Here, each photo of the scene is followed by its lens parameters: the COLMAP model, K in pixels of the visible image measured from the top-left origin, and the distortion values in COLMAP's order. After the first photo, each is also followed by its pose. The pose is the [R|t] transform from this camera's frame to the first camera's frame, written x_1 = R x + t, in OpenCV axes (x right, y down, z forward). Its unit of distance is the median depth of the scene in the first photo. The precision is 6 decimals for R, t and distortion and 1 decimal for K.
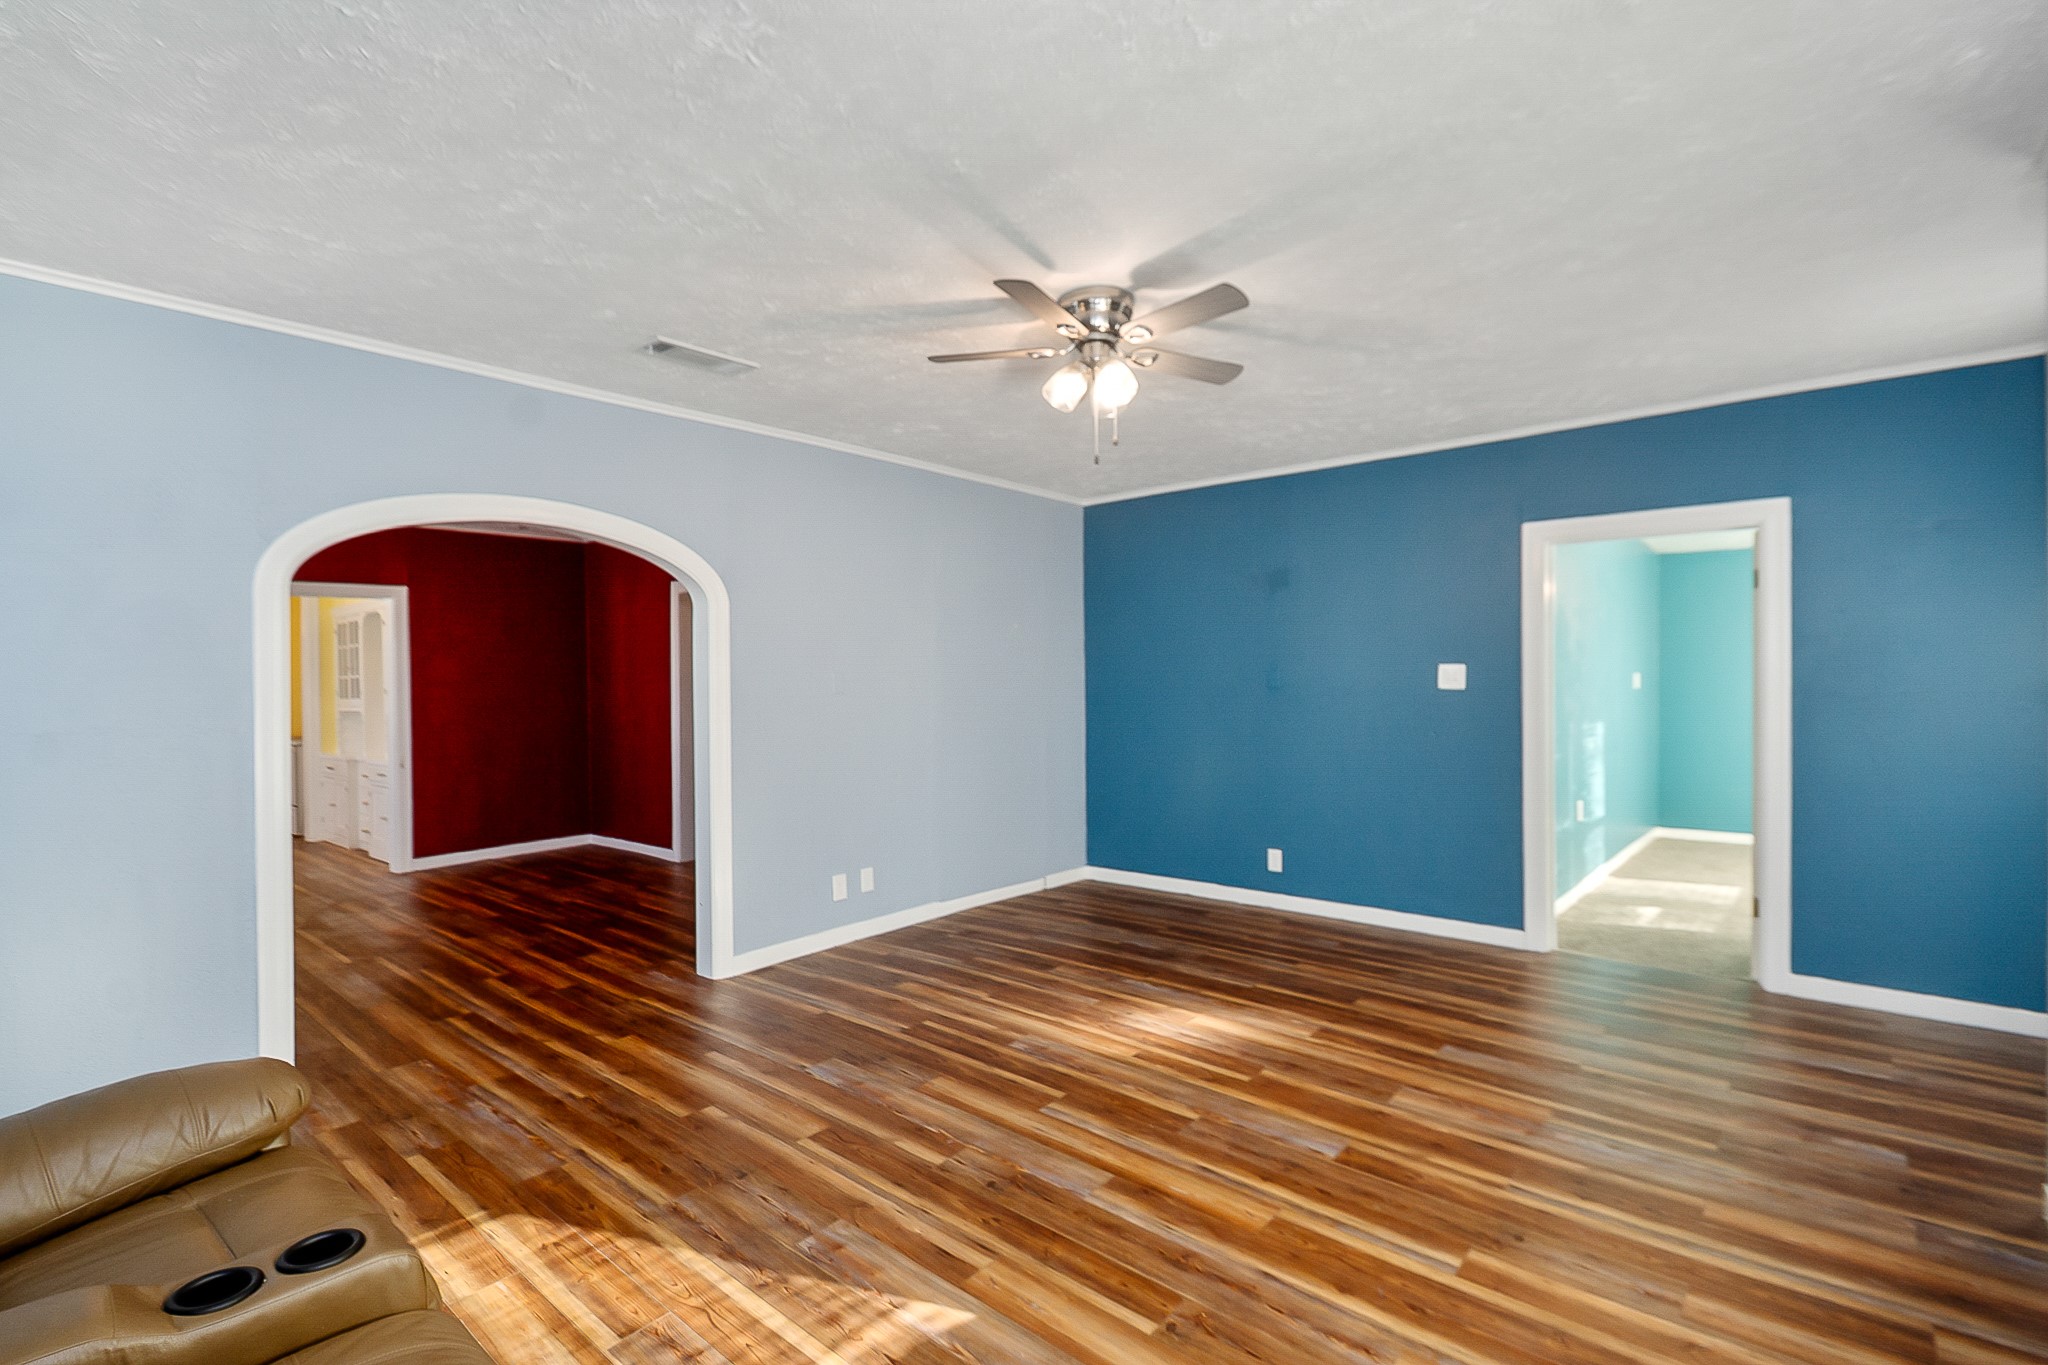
lens RADIAL K [[934.0, 0, 1022.9], [0, 934.0, 694.1], [0, 0, 1]] dist [0.020051, -0.016554]
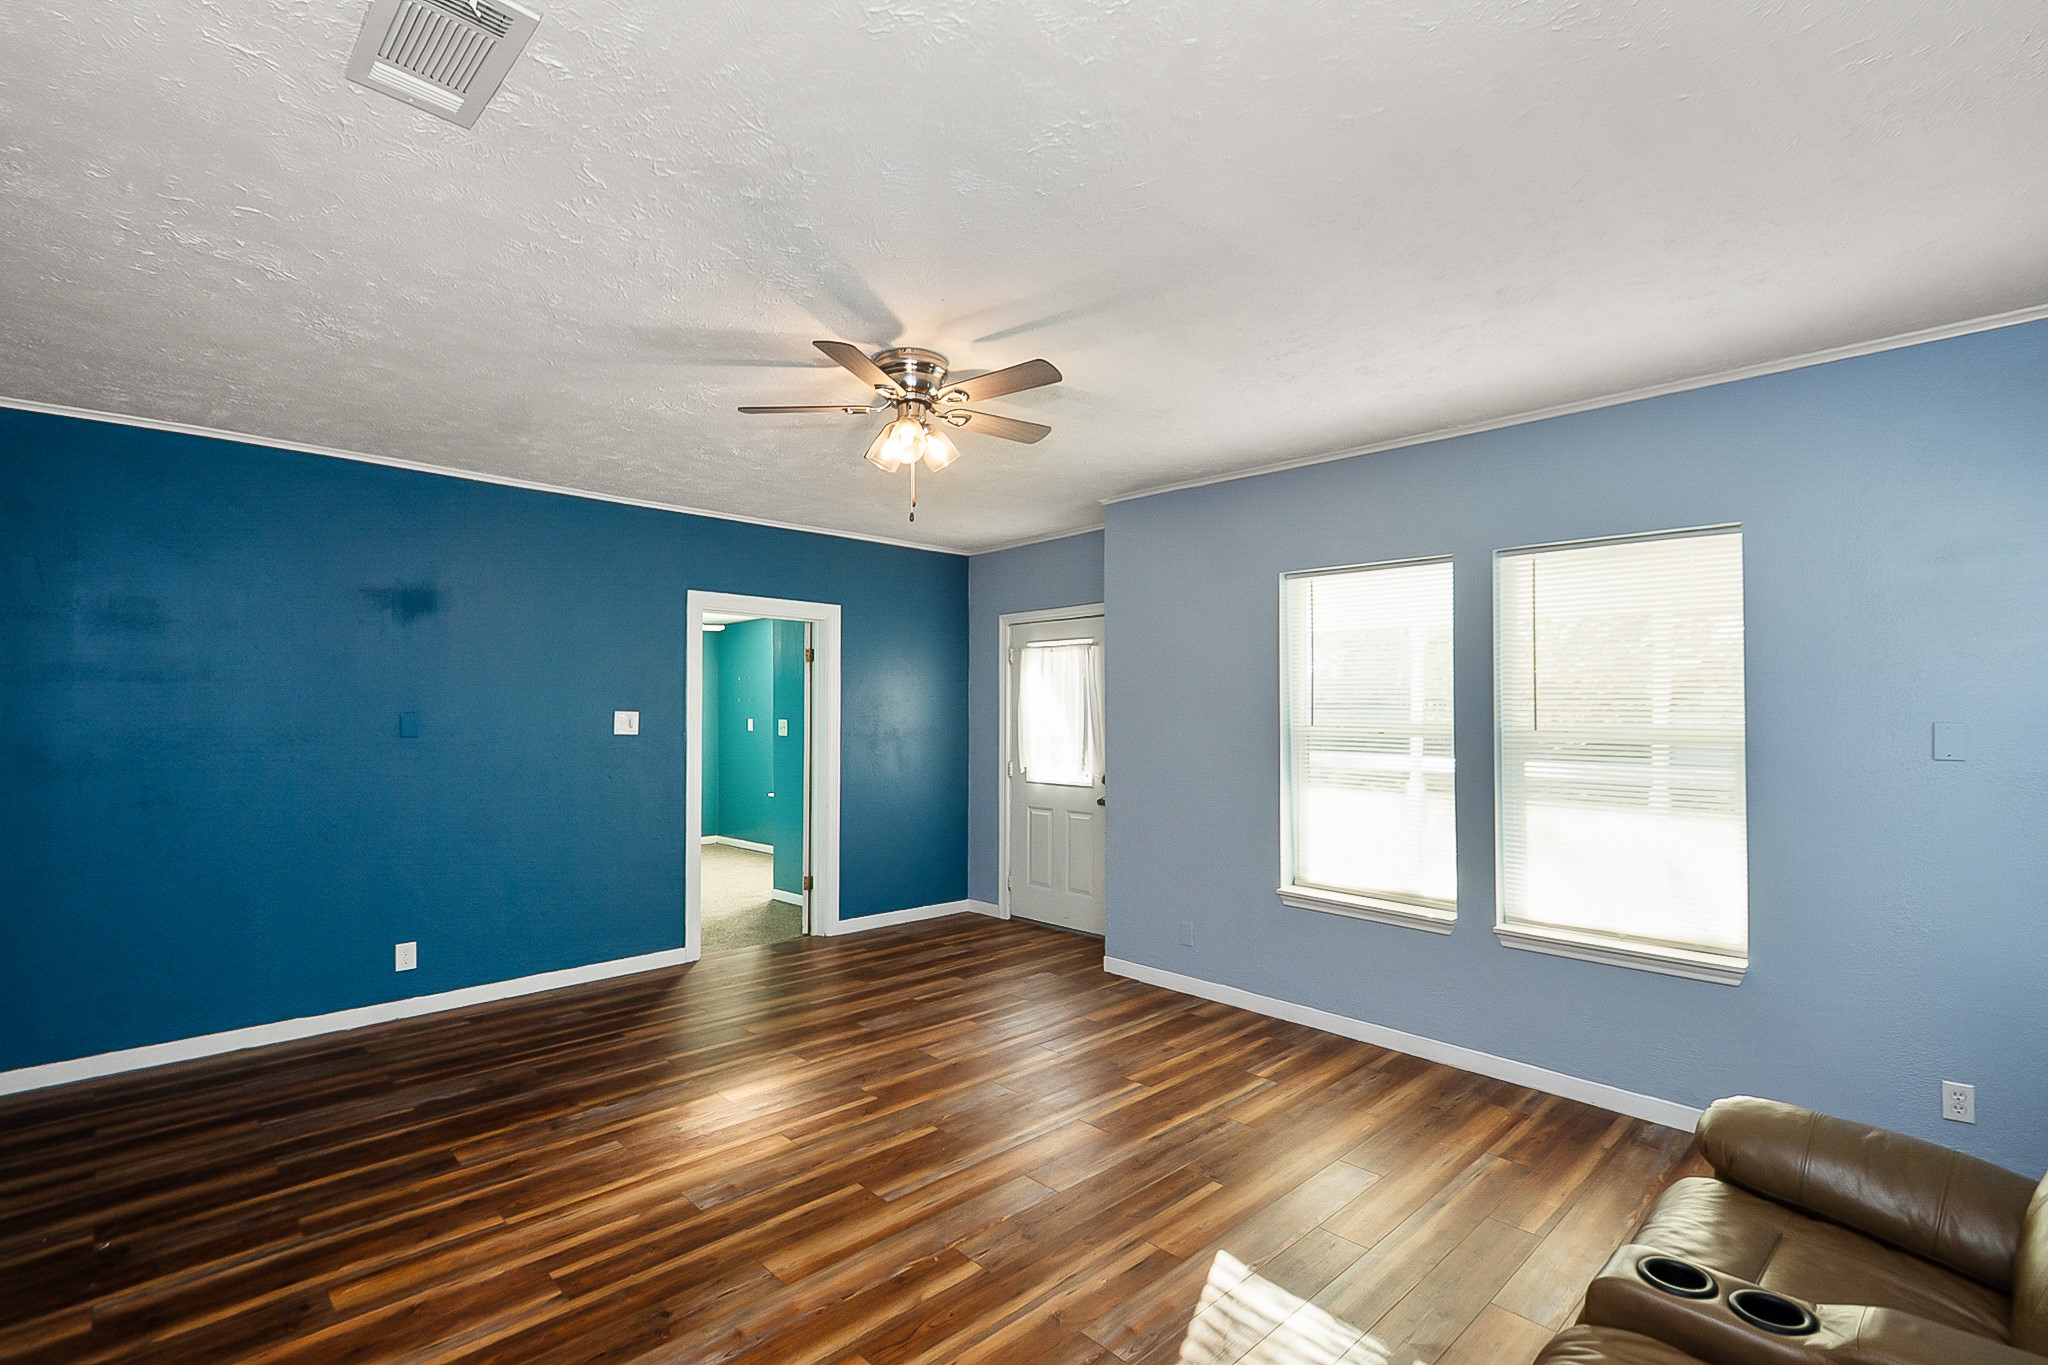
lens RADIAL K [[934.0, 0, 1022.9], [0, 934.0, 694.1], [0, 0, 1]] dist [0.020051, -0.016554]
pose [[0.083306, 0.028187, 0.996125, -0.832699], [0.008242, 0.999546, -0.028973, -0.025893], [-0.996490, 0.010624, 0.083036, 0.719702]]
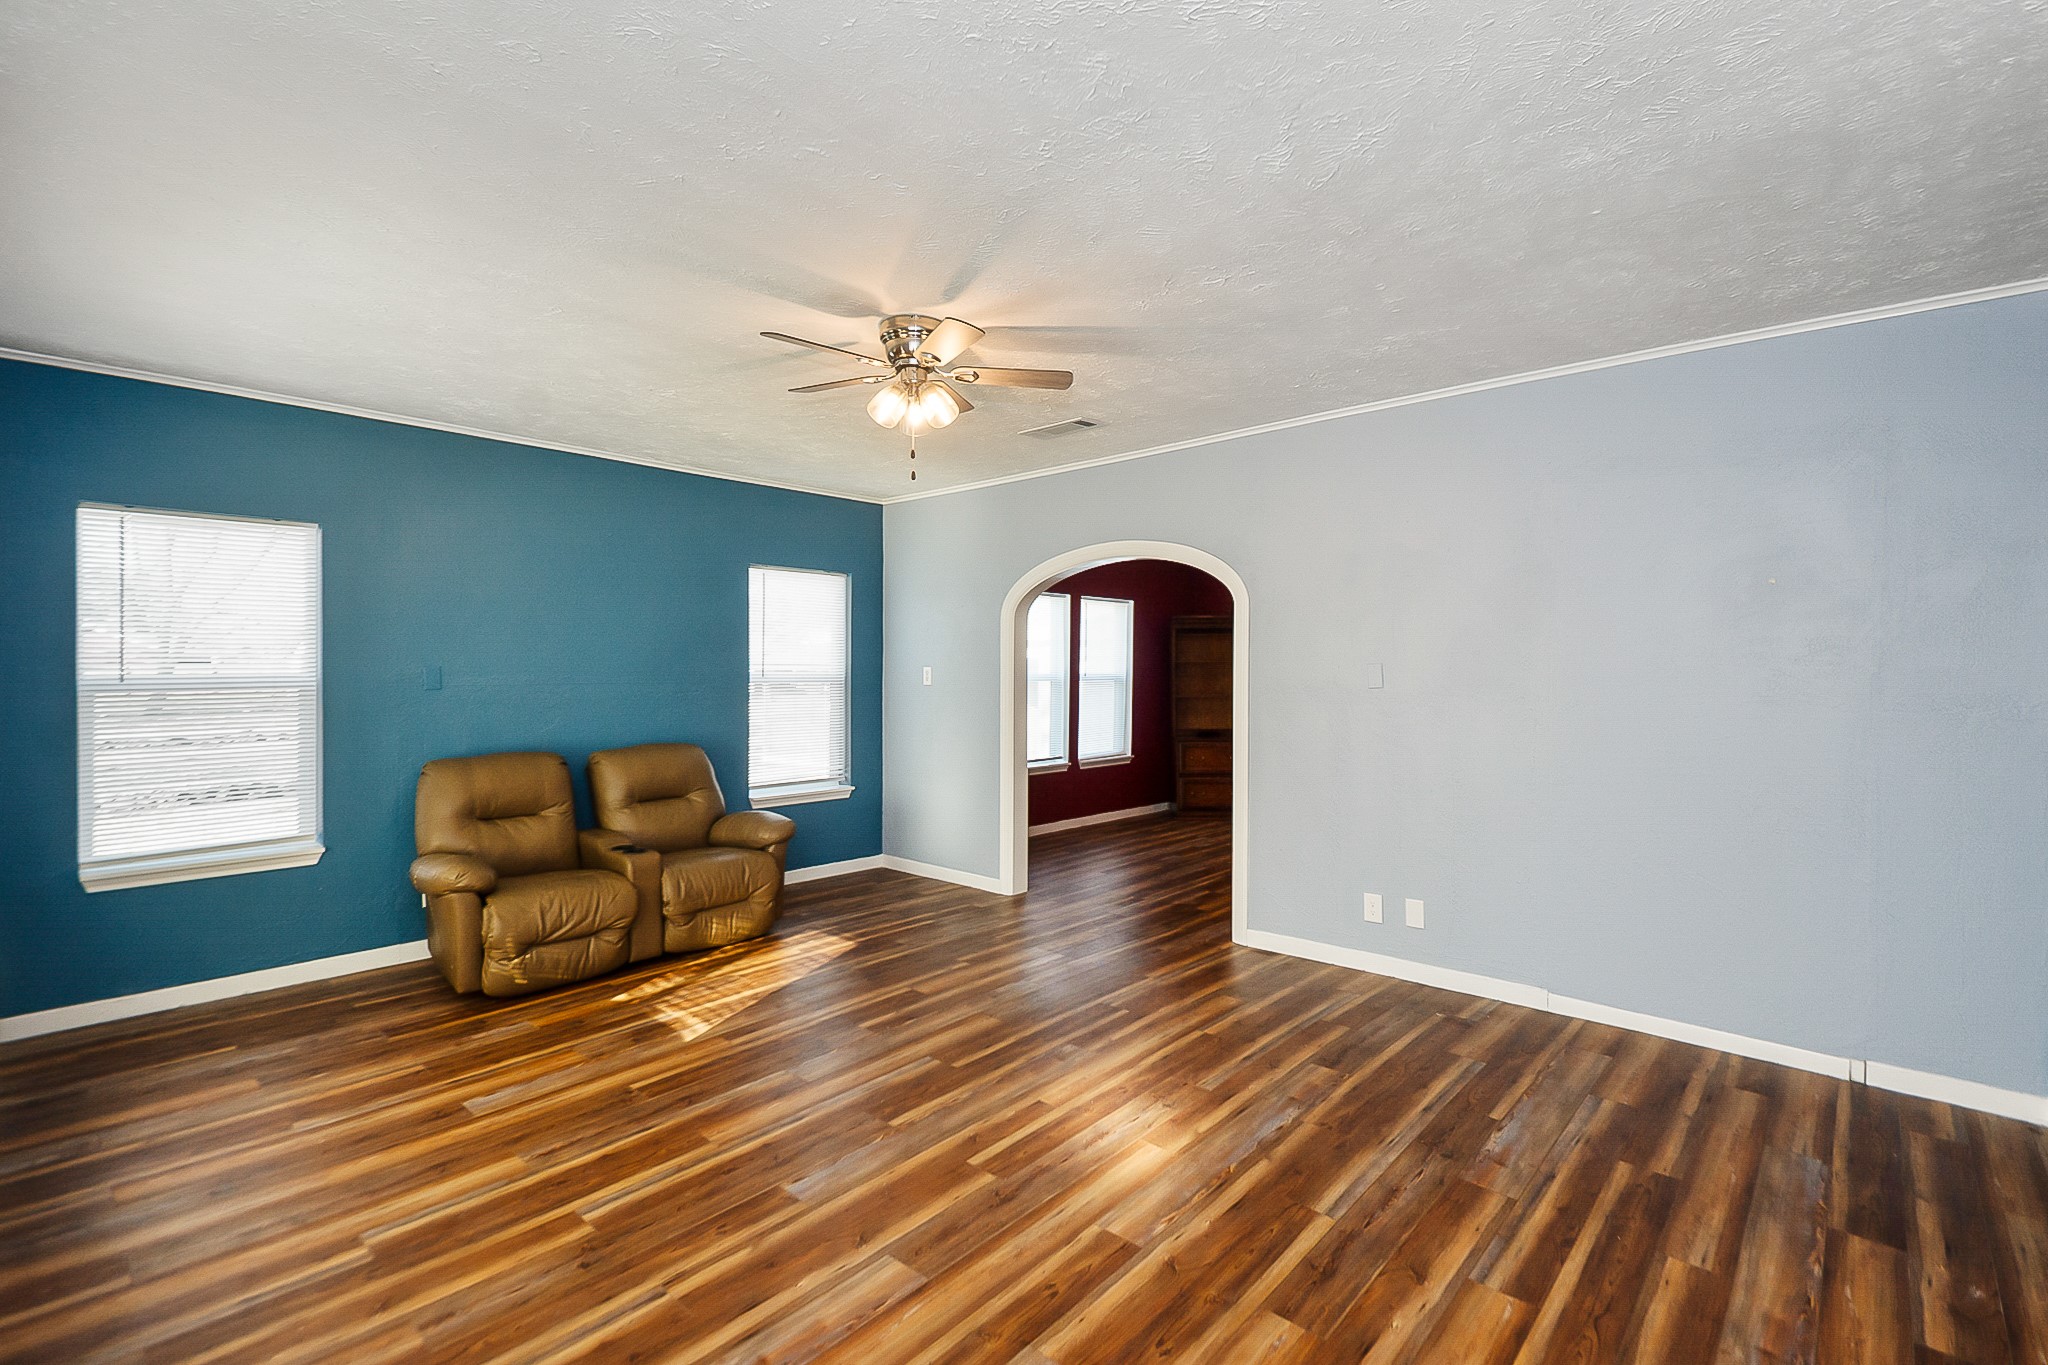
lens RADIAL K [[929.5, 0, 1022.5], [0, 929.5, 665.1], [0, 0, 1]] dist [0.031145, -0.020850]
pose [[-0.022253, 0.012064, -0.999680, 1.054173], [-0.012428, 0.999847, 0.012343, -0.045413], [0.999675, 0.012699, -0.022099, 1.040260]]
